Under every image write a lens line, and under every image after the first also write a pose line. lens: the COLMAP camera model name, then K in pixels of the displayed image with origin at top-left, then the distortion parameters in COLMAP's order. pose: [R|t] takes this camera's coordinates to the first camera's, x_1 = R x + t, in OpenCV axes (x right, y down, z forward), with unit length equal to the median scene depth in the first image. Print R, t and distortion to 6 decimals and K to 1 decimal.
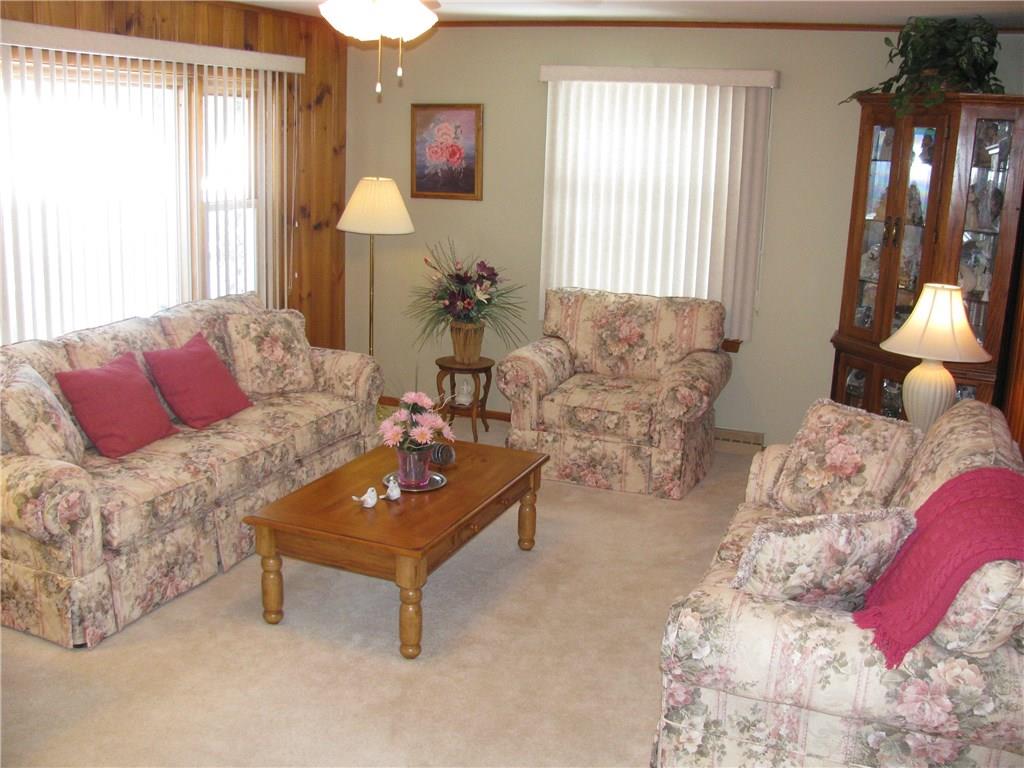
lens RADIAL K [[1057.0, 0, 525.5], [0, 1057.0, 381.3], [0, 0, 1]] dist [-0.217186, 0.255188]
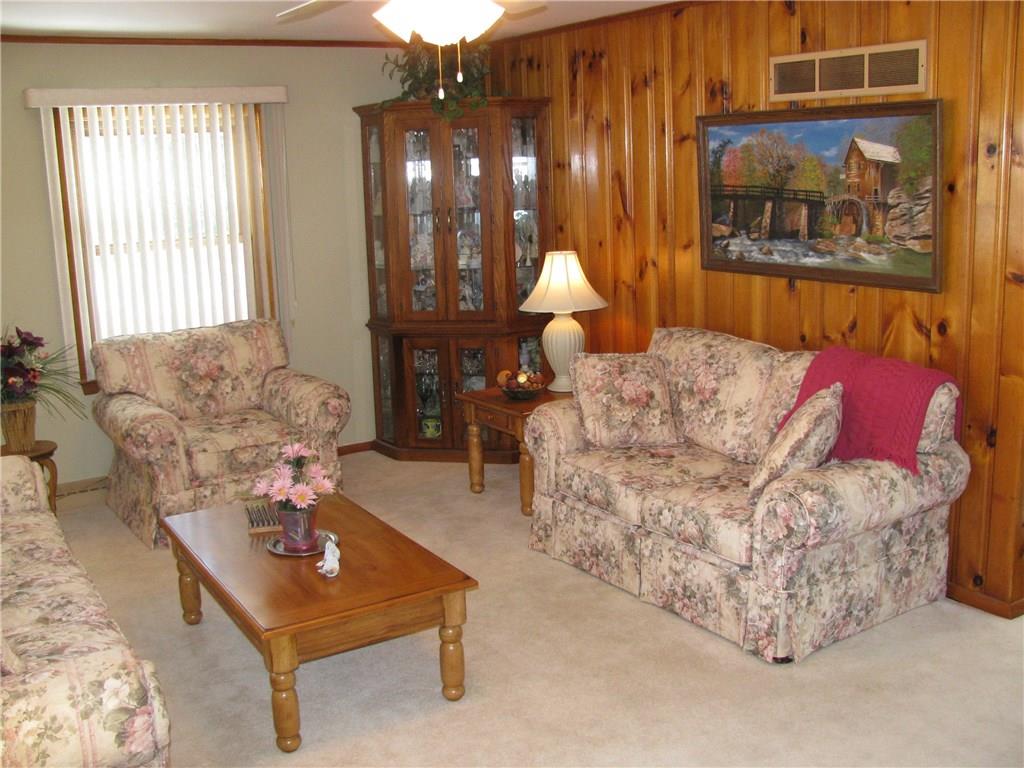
lens RADIAL K [[1057.0, 0, 525.5], [0, 1057.0, 381.3], [0, 0, 1]] dist [-0.217186, 0.255188]
pose [[0.585537, -0.221548, 0.779784, -0.532949], [0.239563, 0.966257, 0.094641, -0.062478], [-0.774439, 0.131392, 0.618854, 0.235167]]
